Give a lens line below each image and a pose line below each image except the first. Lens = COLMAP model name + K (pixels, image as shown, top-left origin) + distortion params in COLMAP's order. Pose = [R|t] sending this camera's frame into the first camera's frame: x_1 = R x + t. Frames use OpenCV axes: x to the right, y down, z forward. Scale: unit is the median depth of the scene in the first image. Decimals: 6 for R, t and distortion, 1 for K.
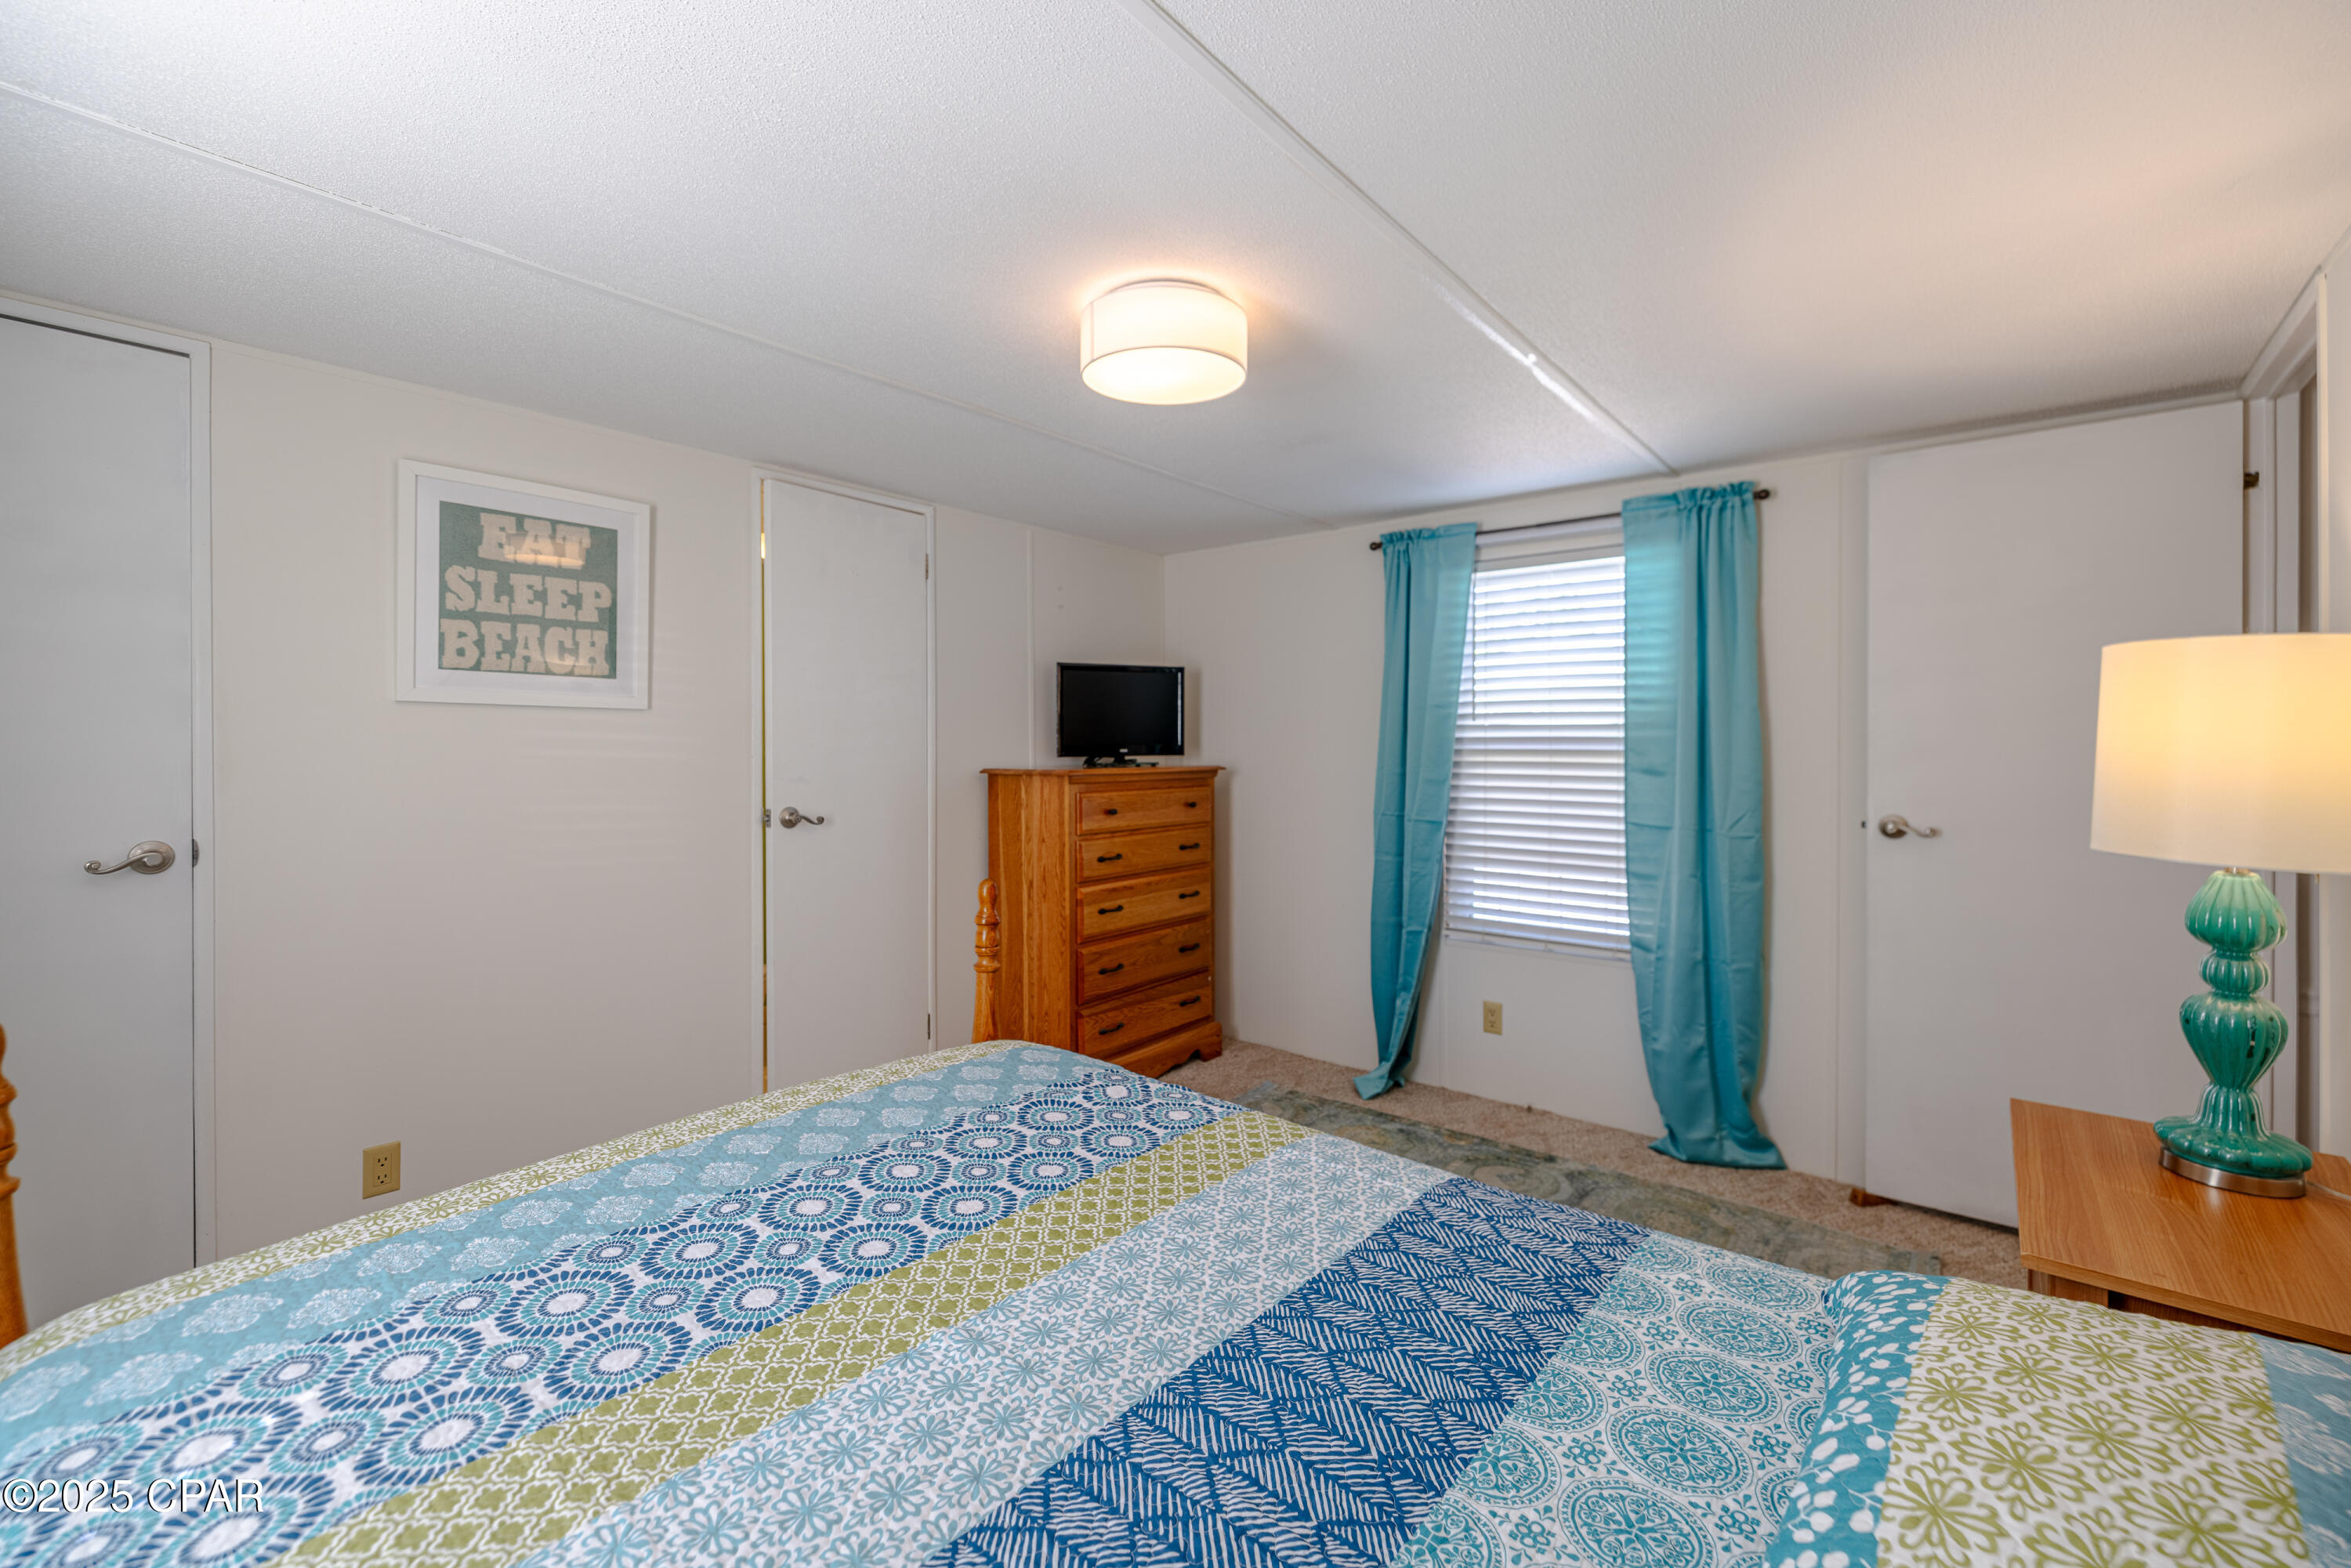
lens RADIAL K [[995.3, 0, 1158.6], [0, 995.3, 766.1], [0, 0, 1]] dist [0.002043, -0.000546]
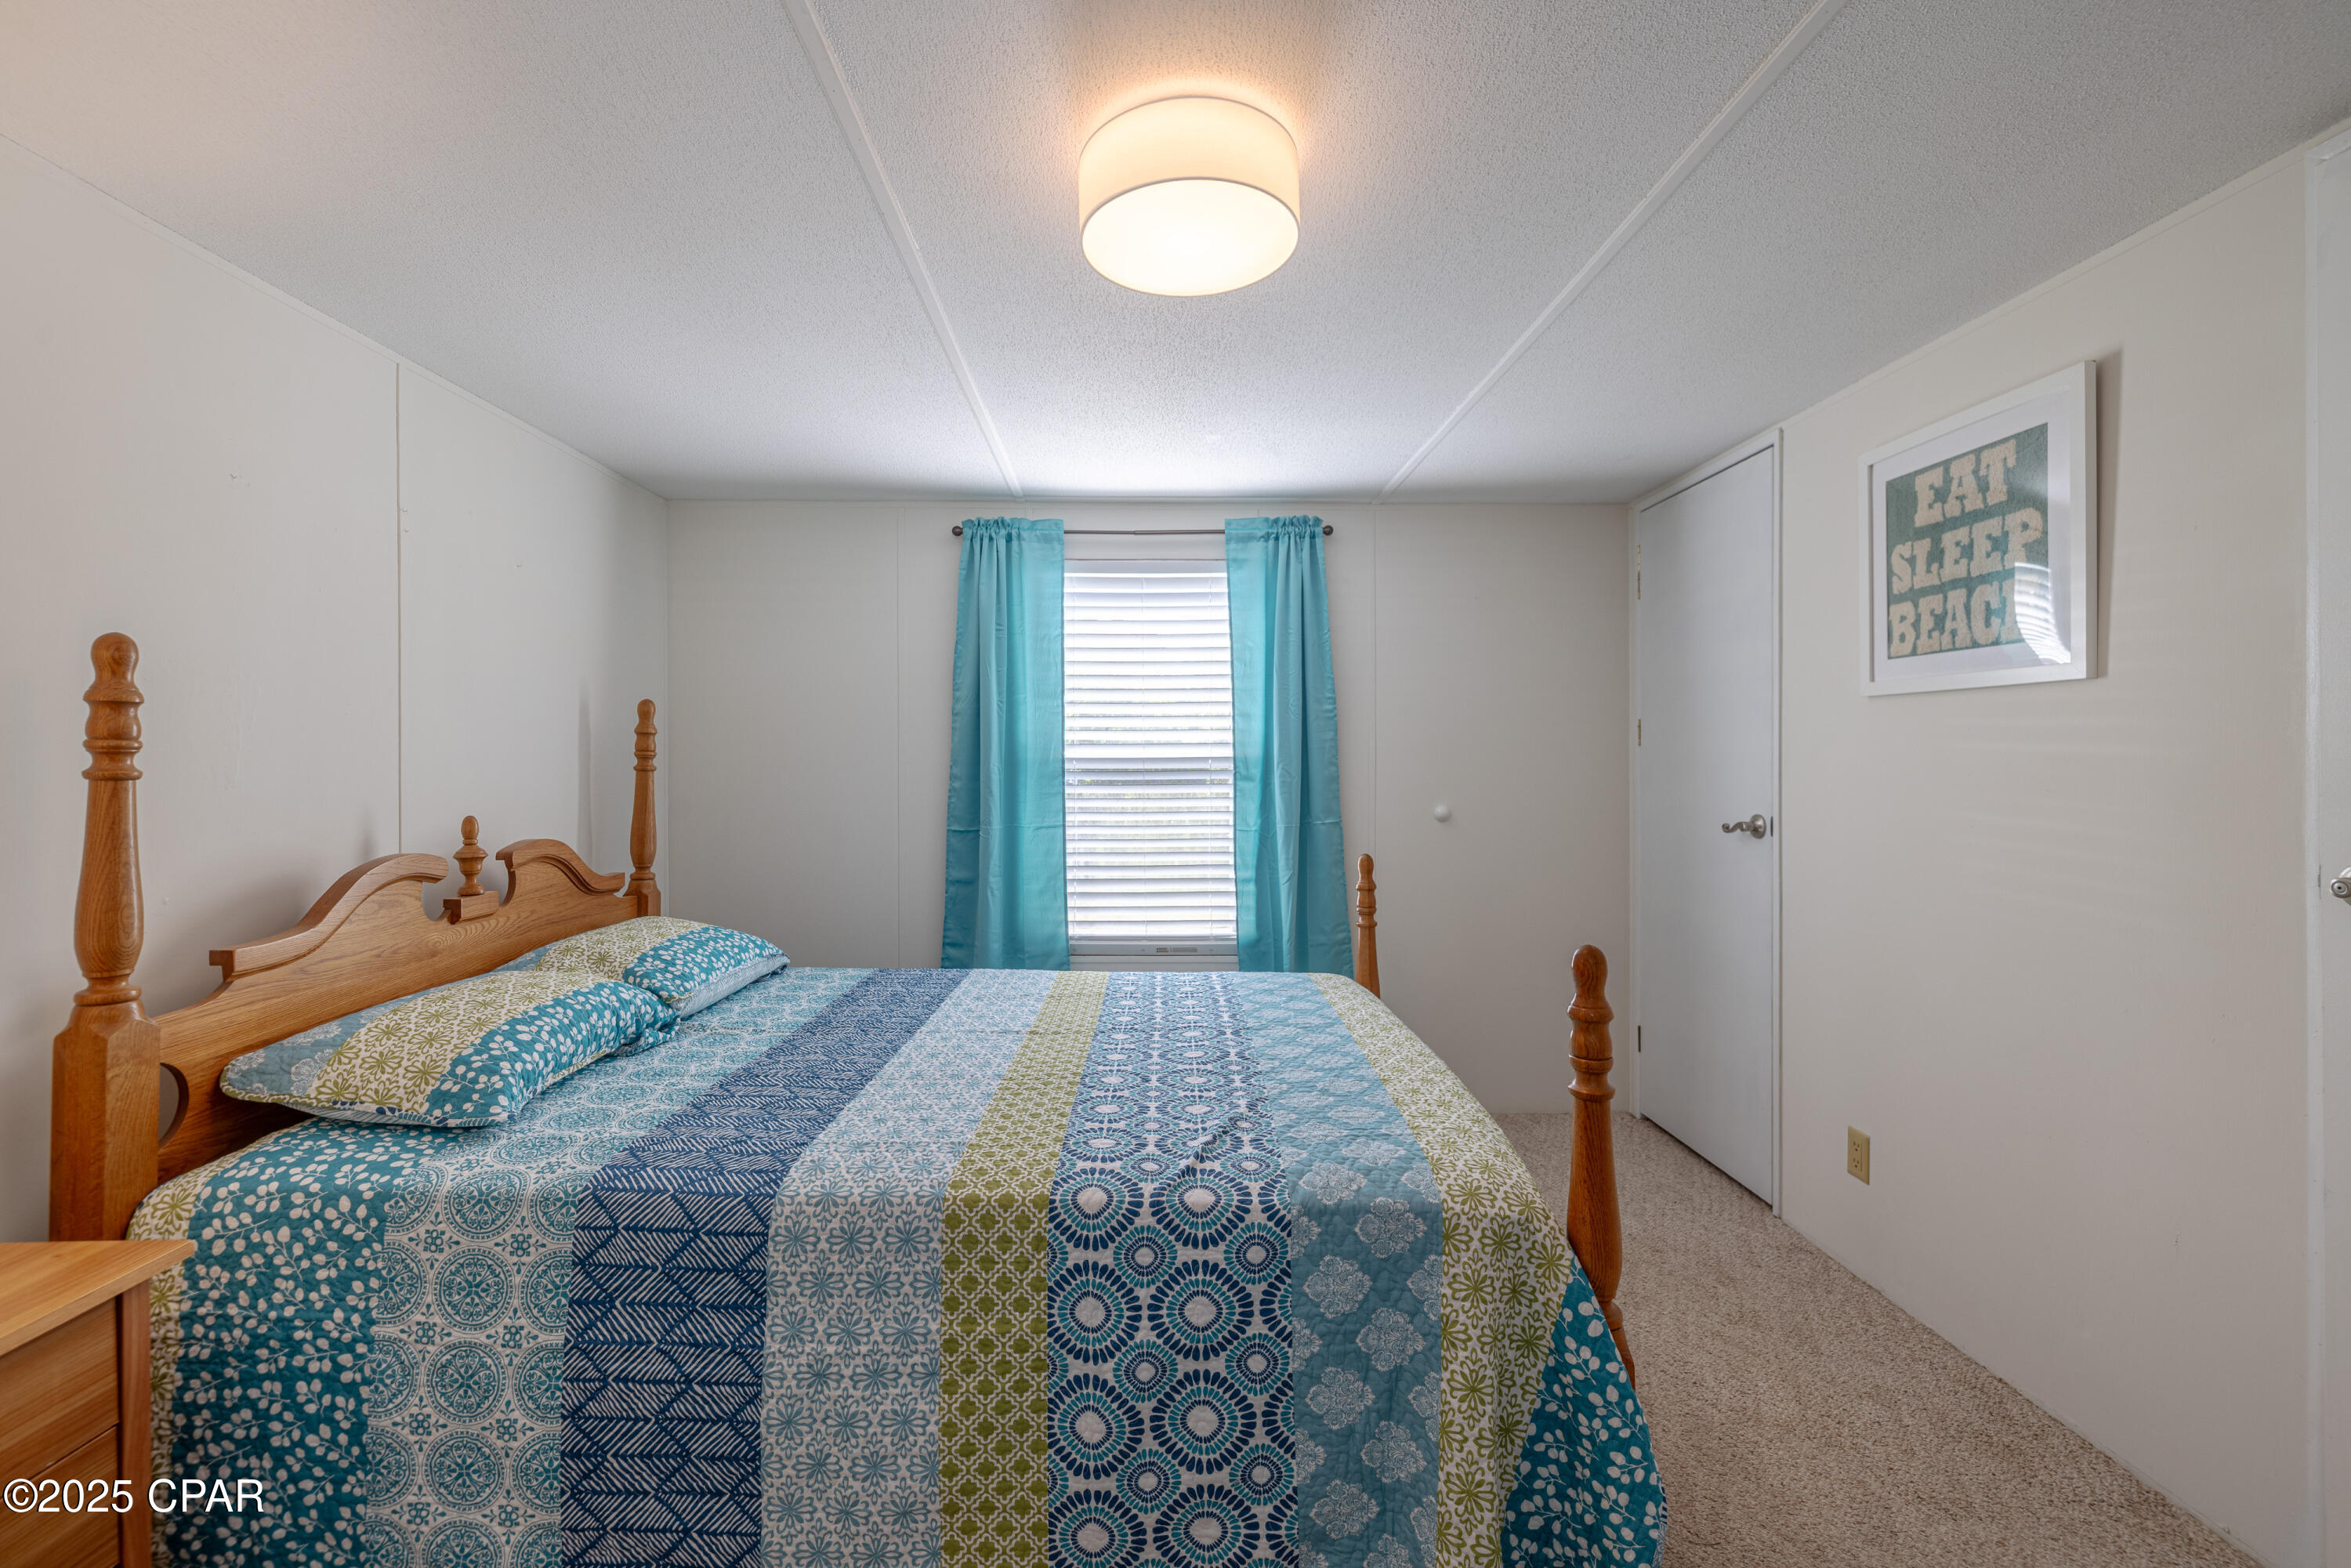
lens RADIAL K [[999.3, 0, 1142.8], [0, 999.3, 765.6], [0, 0, 1]] dist [0.001402, -0.000033]
pose [[-0.763629, 0.004477, -0.645640, 0.401546], [-0.007408, 0.999849, 0.015695, -0.006472], [0.645613, 0.016768, -0.763481, 1.186956]]
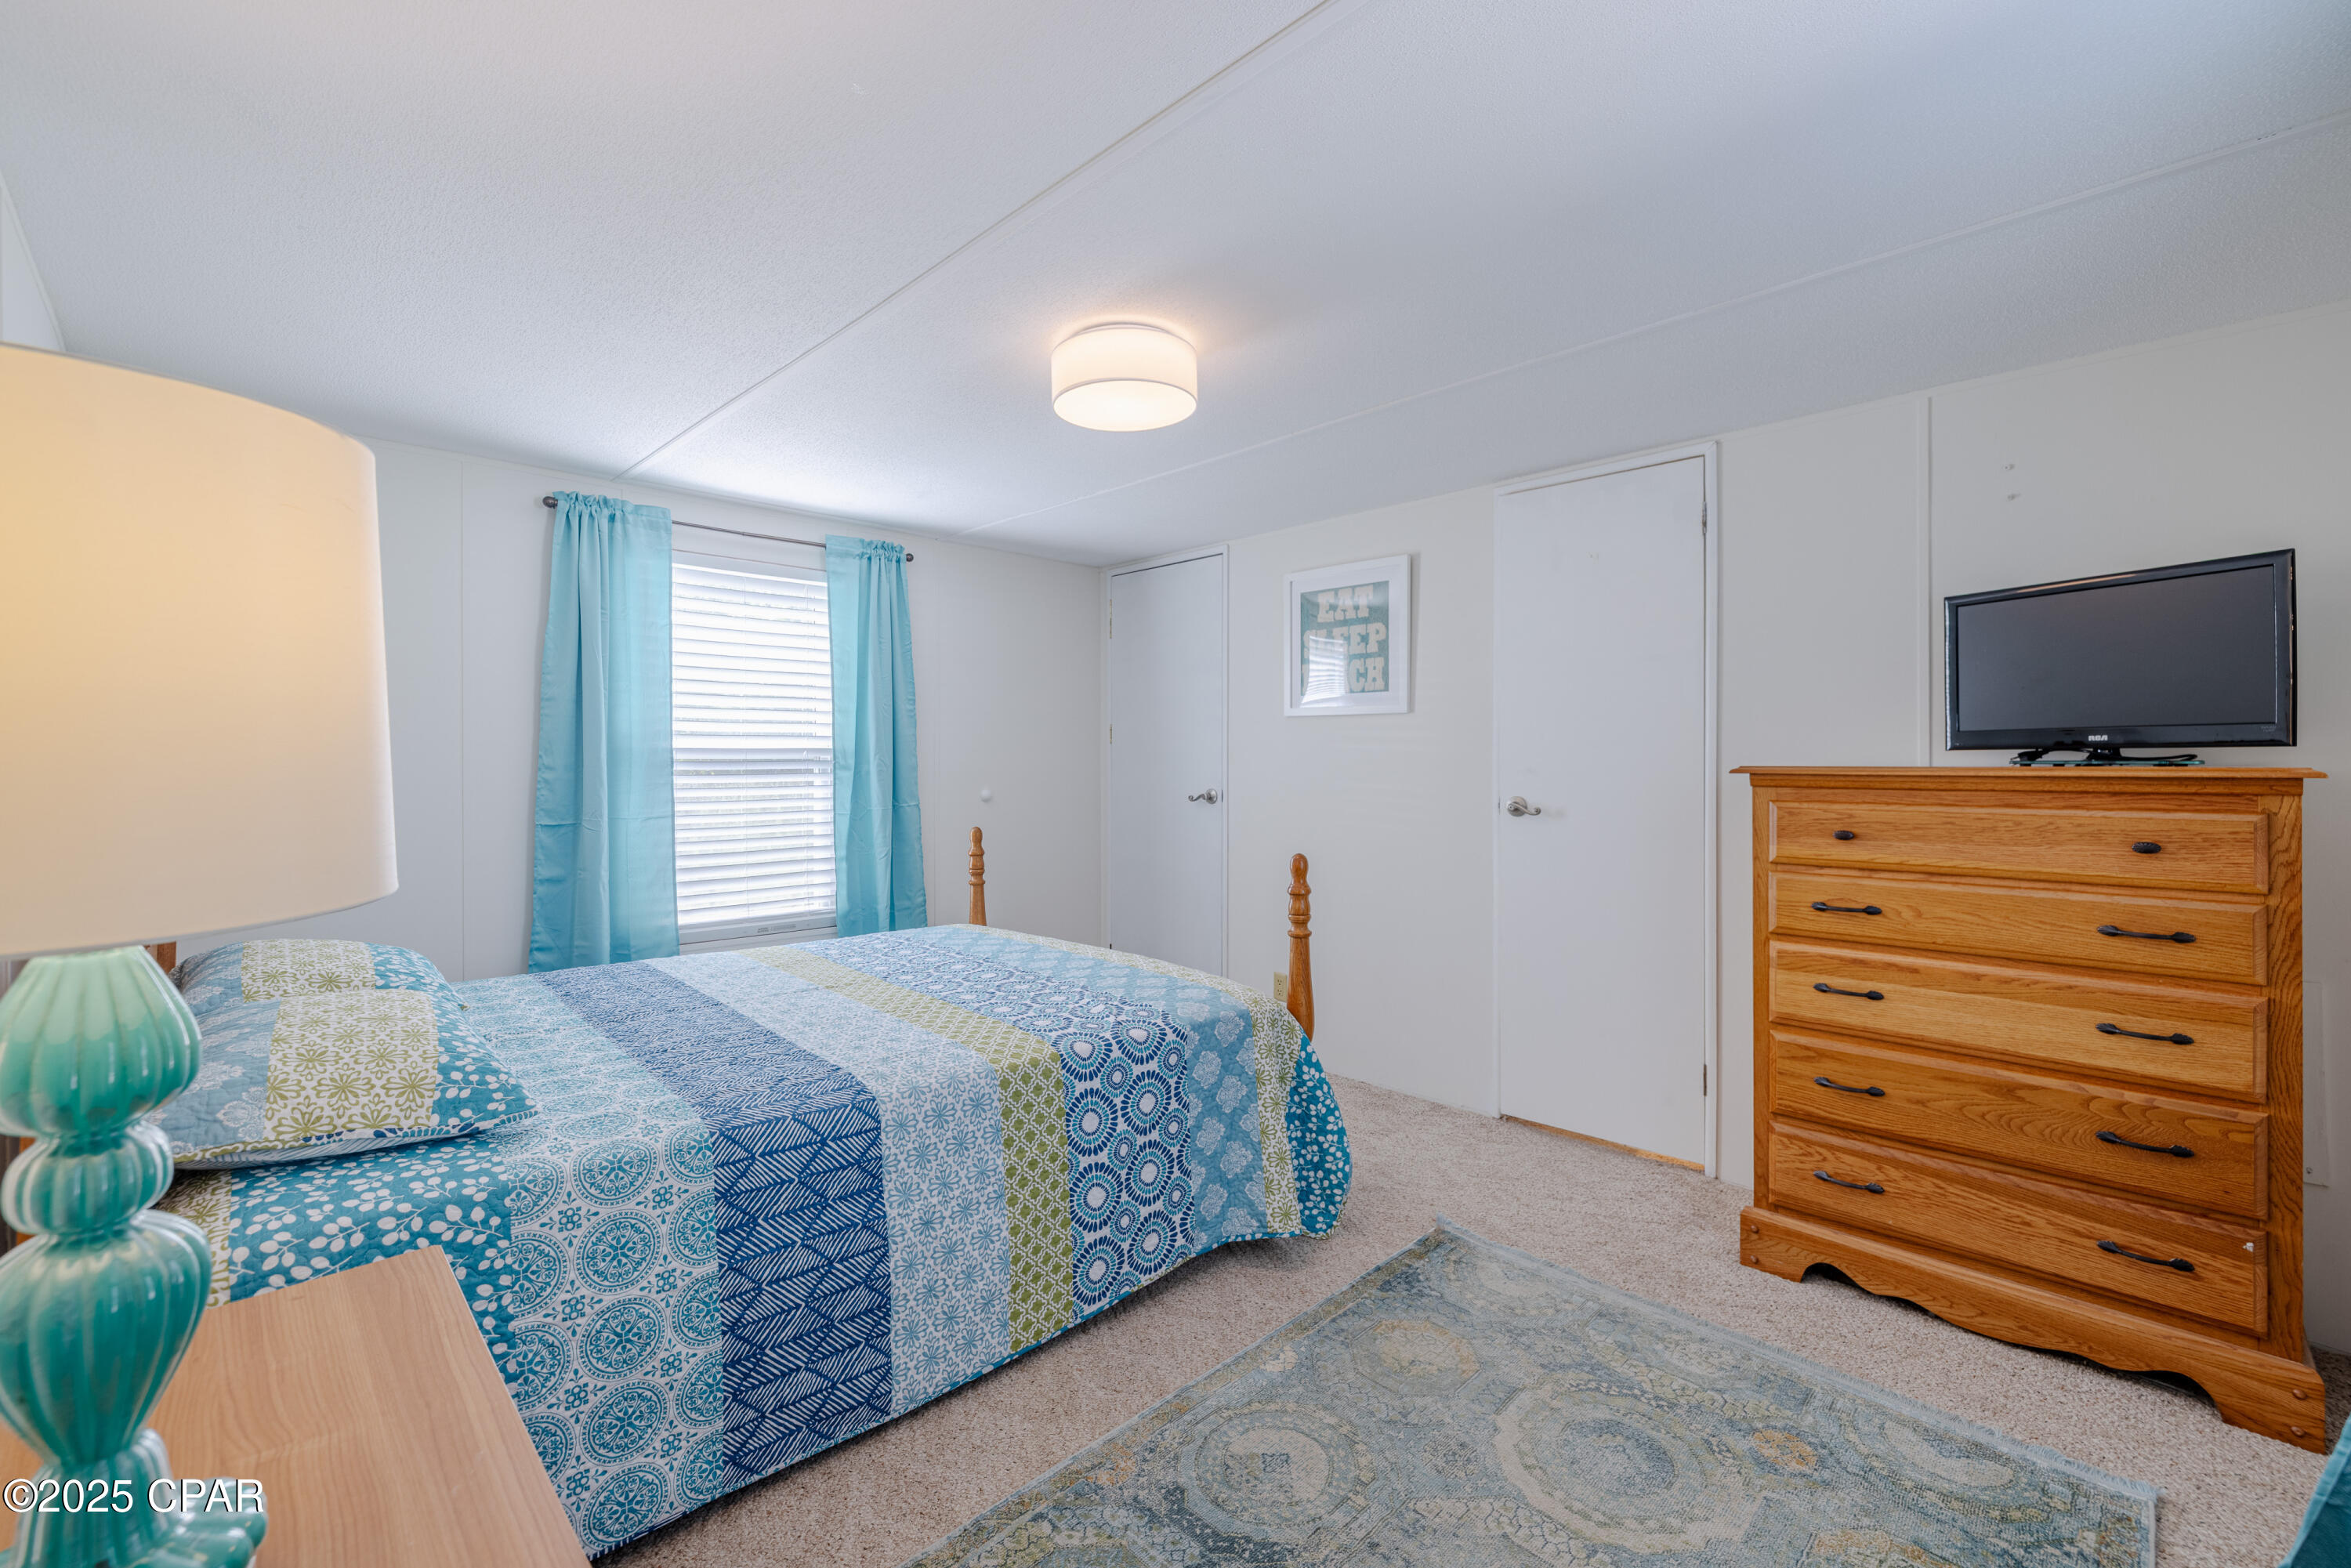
lens RADIAL K [[990.8, 0, 1157.2], [0, 990.8, 766.2], [0, 0, 1]] dist [0.000909, -0.000135]
pose [[-0.115481, 0.008147, -0.993276, 0.864416], [-0.016801, 0.999807, 0.010153, 0.005211], [0.993168, 0.017860, -0.115322, 0.892145]]
